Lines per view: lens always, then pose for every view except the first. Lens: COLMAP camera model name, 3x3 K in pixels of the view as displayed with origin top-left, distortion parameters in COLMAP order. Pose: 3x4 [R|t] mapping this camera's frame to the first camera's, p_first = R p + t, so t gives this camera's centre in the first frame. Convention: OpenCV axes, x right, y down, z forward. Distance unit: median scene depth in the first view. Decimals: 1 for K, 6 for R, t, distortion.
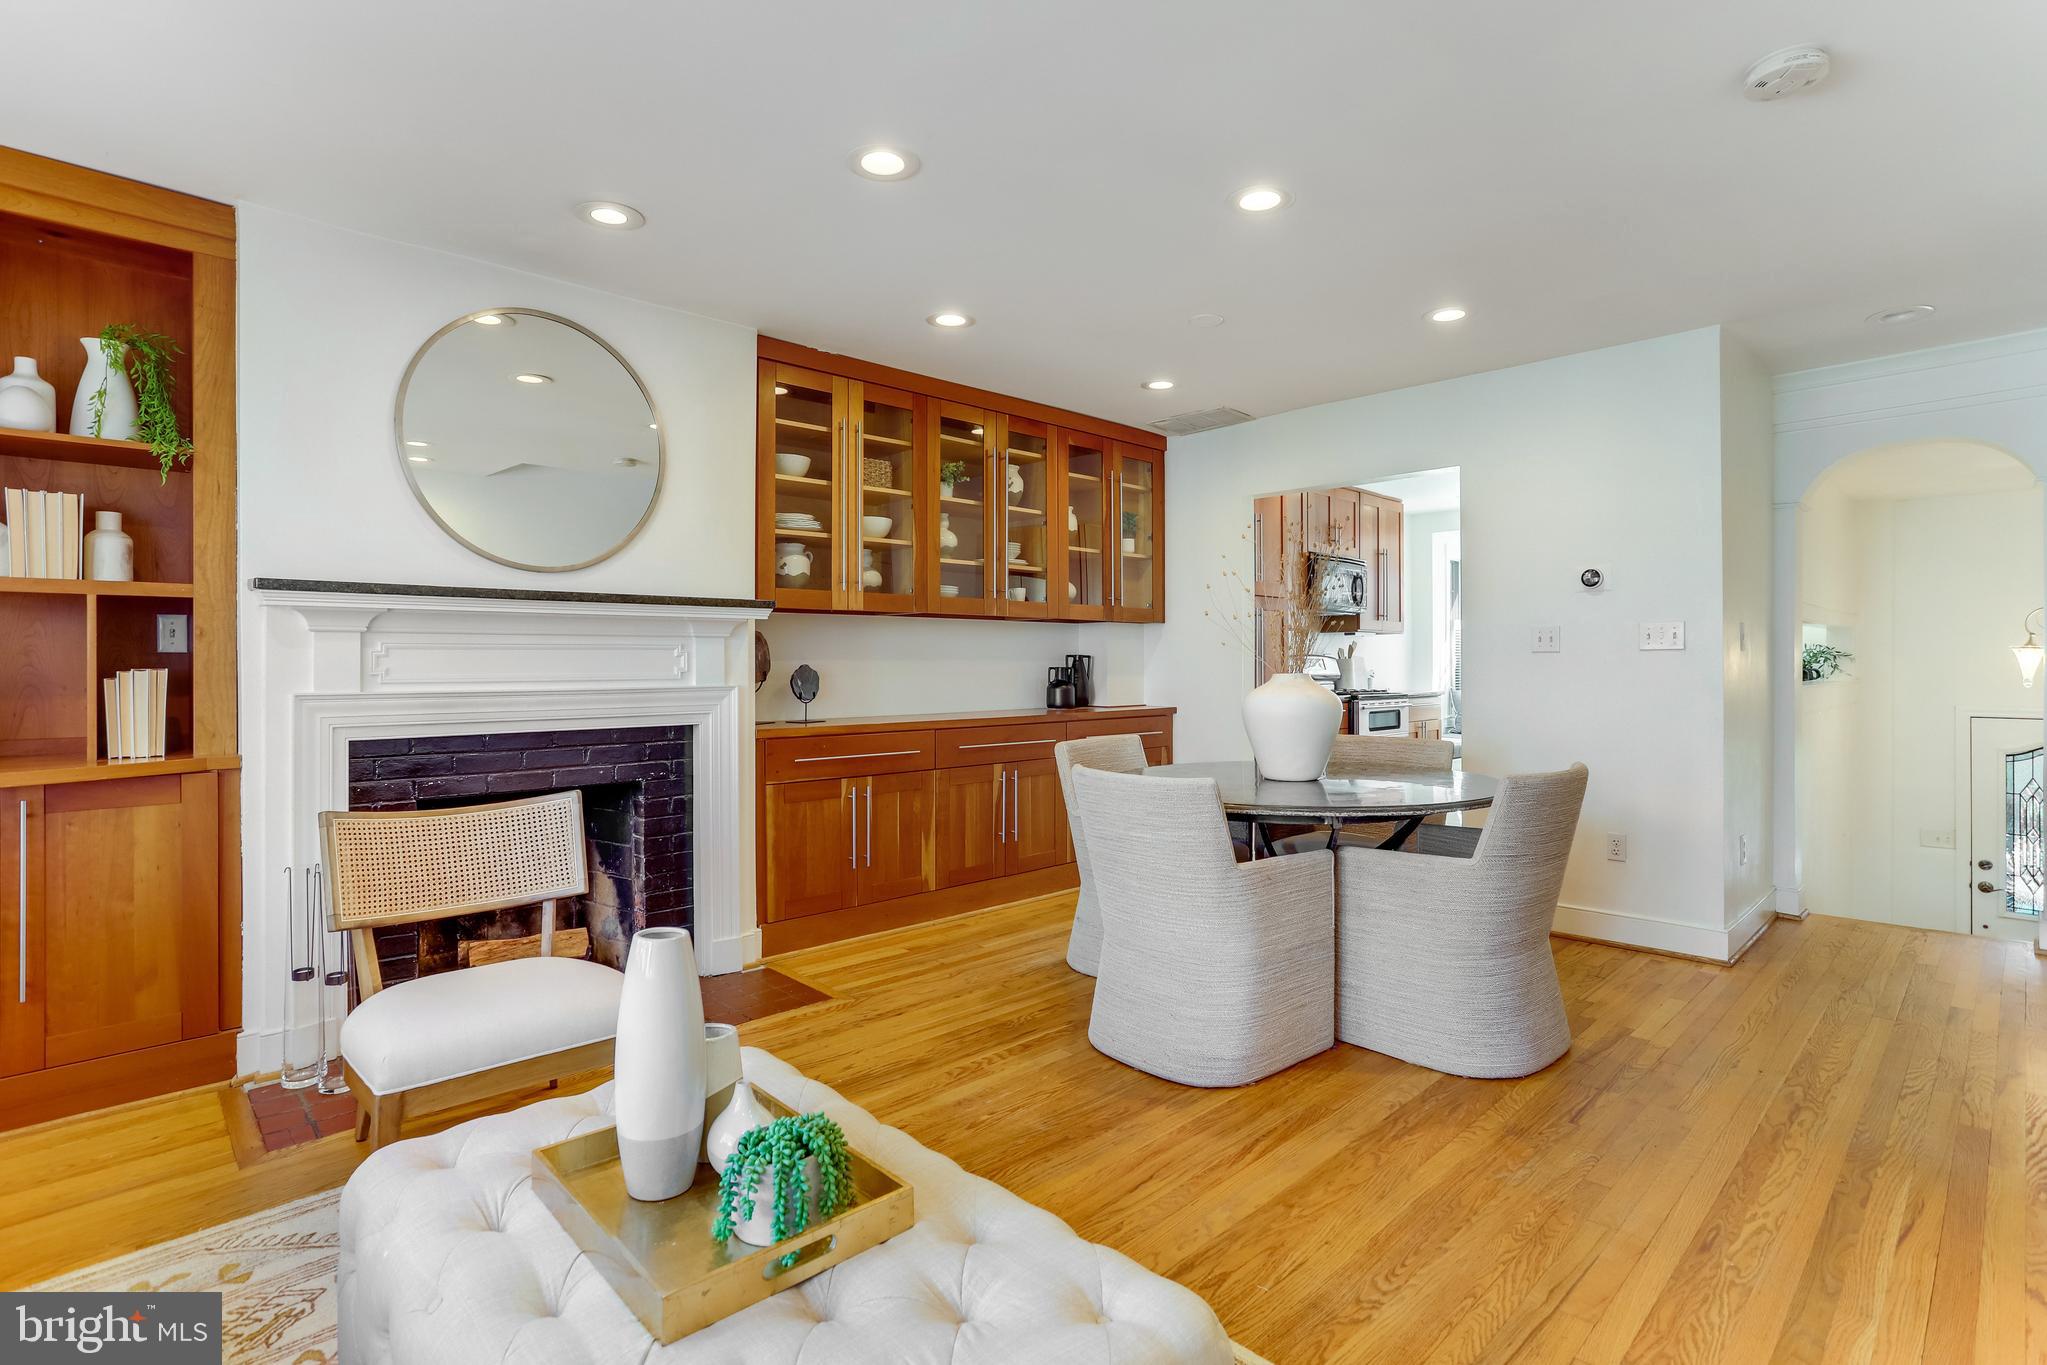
lens RADIAL K [[975.6, 0, 1015.7], [0, 975.6, 670.3], [0, 0, 1]] dist [-0.059706, 0.027227]
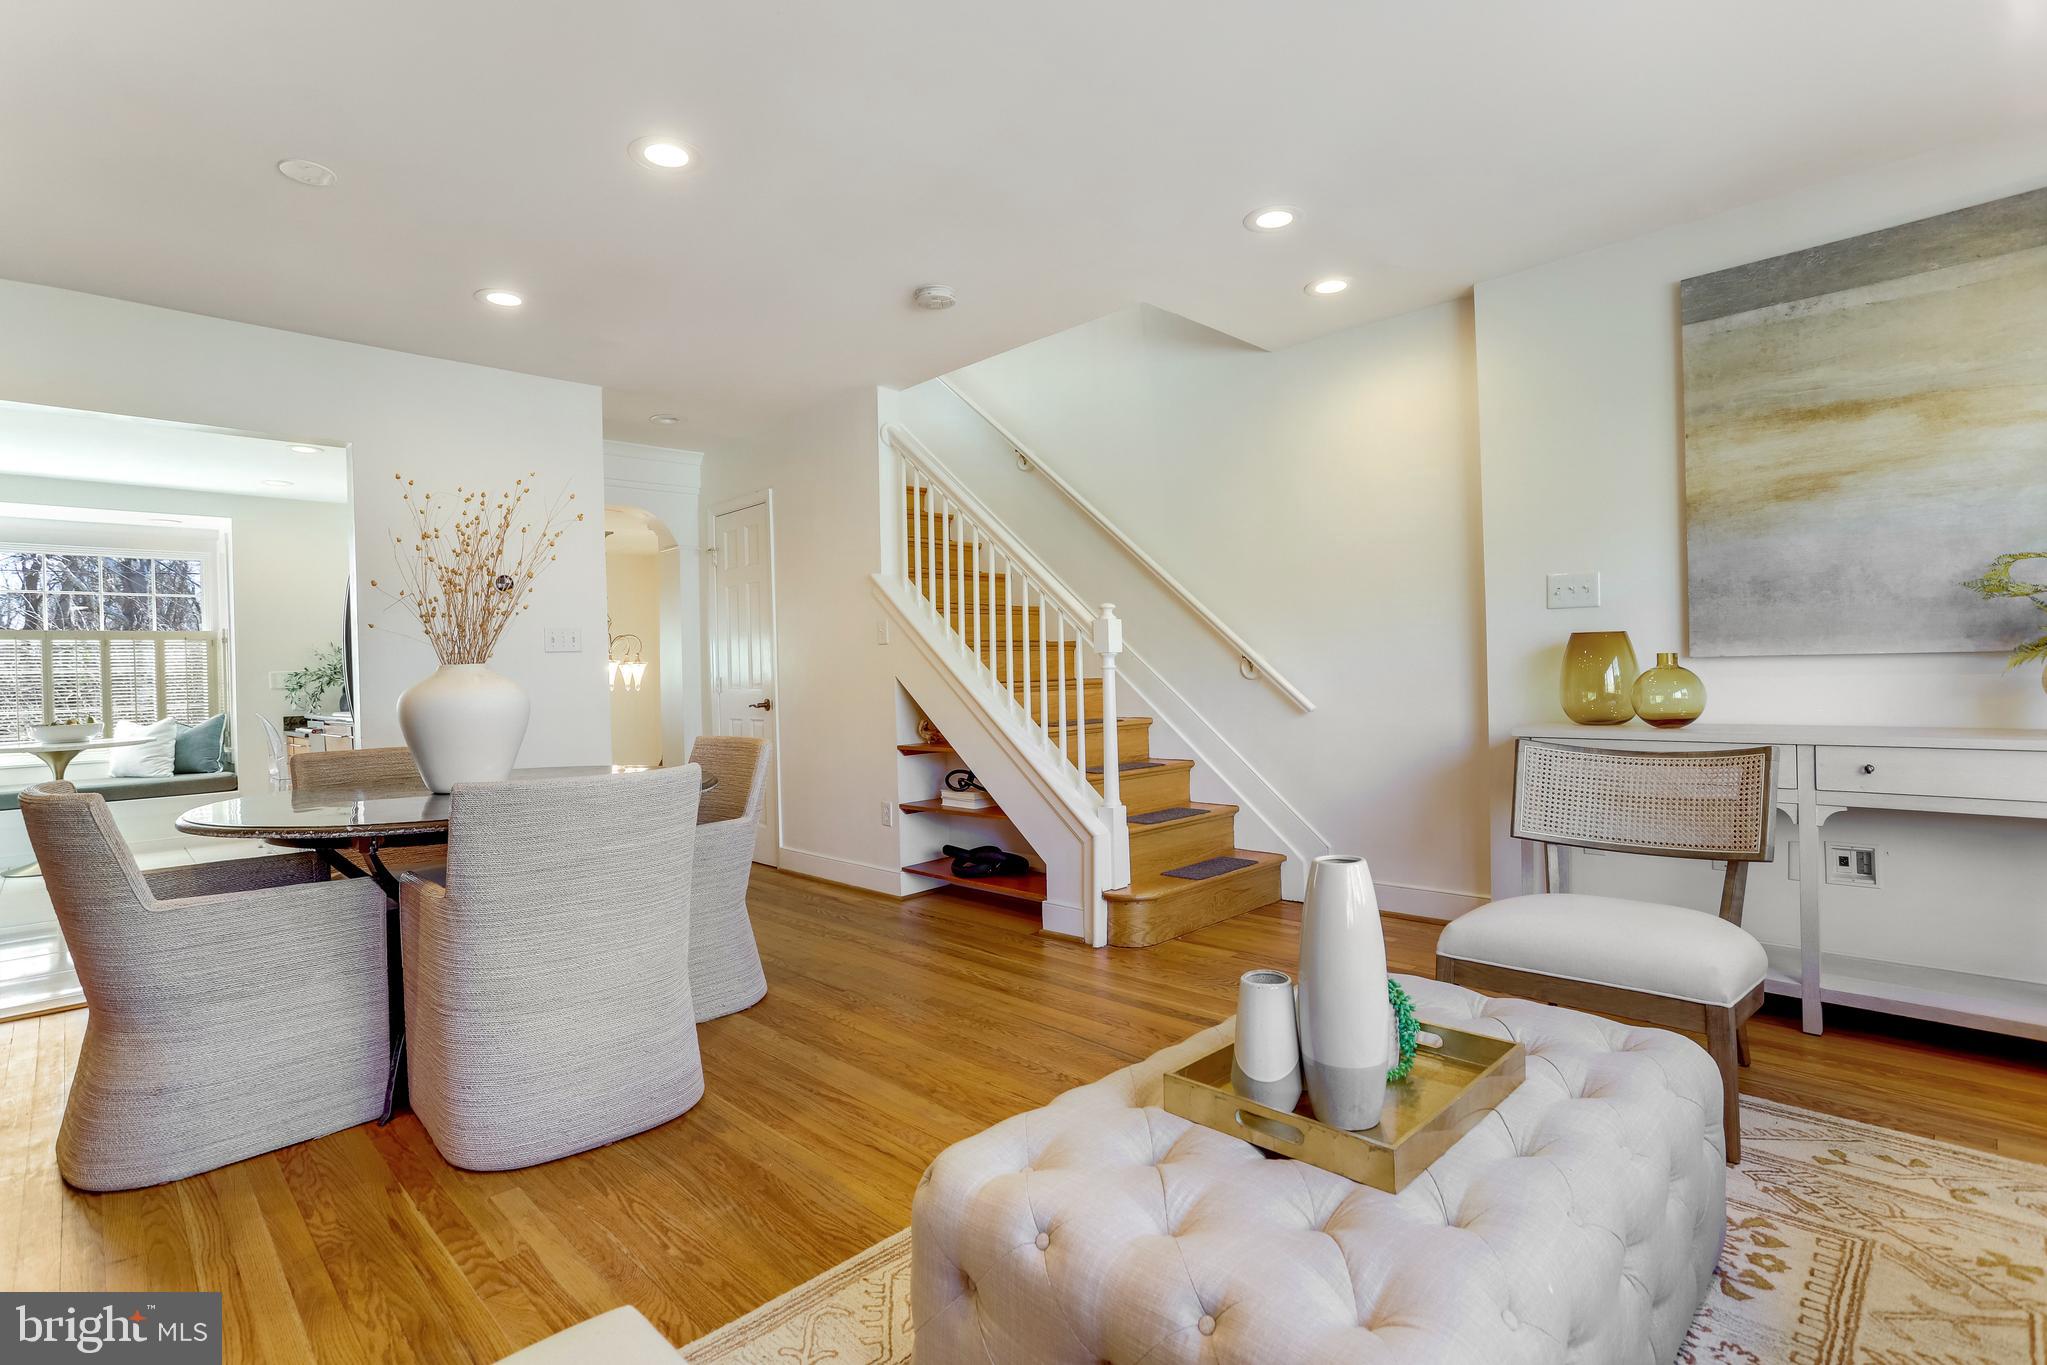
lens RADIAL K [[975.6, 0, 1015.7], [0, 975.6, 670.3], [0, 0, 1]] dist [-0.059706, 0.027227]
pose [[-0.013439, 0.004234, 0.999901, -0.747693], [0.031494, 0.999497, -0.003809, 0.037267], [-0.999414, 0.031440, -0.013565, 0.733568]]
